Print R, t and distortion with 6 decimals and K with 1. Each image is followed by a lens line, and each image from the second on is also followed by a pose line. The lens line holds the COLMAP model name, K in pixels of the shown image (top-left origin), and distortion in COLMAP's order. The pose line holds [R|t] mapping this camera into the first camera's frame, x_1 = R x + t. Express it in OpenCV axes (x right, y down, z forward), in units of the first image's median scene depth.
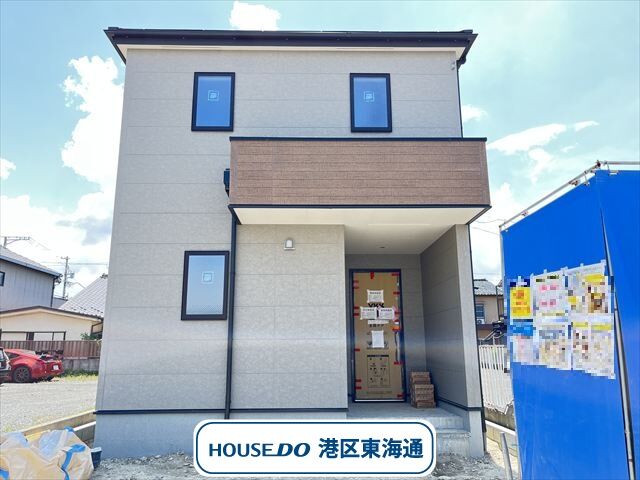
lens RADIAL K [[556.6, 0, 320.0], [0, 556.6, 240.0], [0, 0, 1]] dist [-0.000190, -0.008198]
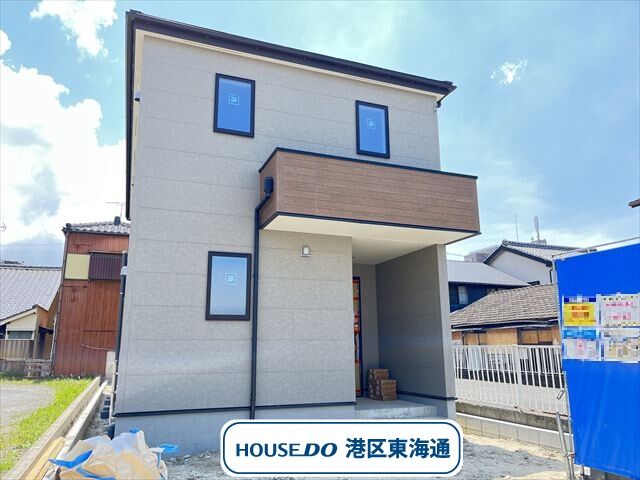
lens RADIAL K [[556.6, 0, 320.0], [0, 556.6, 240.0], [0, 0, 1]] dist [-0.000190, -0.008198]
pose [[0.924026, 0.074050, 0.375090, -0.435722], [-0.074304, 0.997140, -0.013807, -0.001477], [-0.375040, -0.015113, 0.926886, -0.006166]]
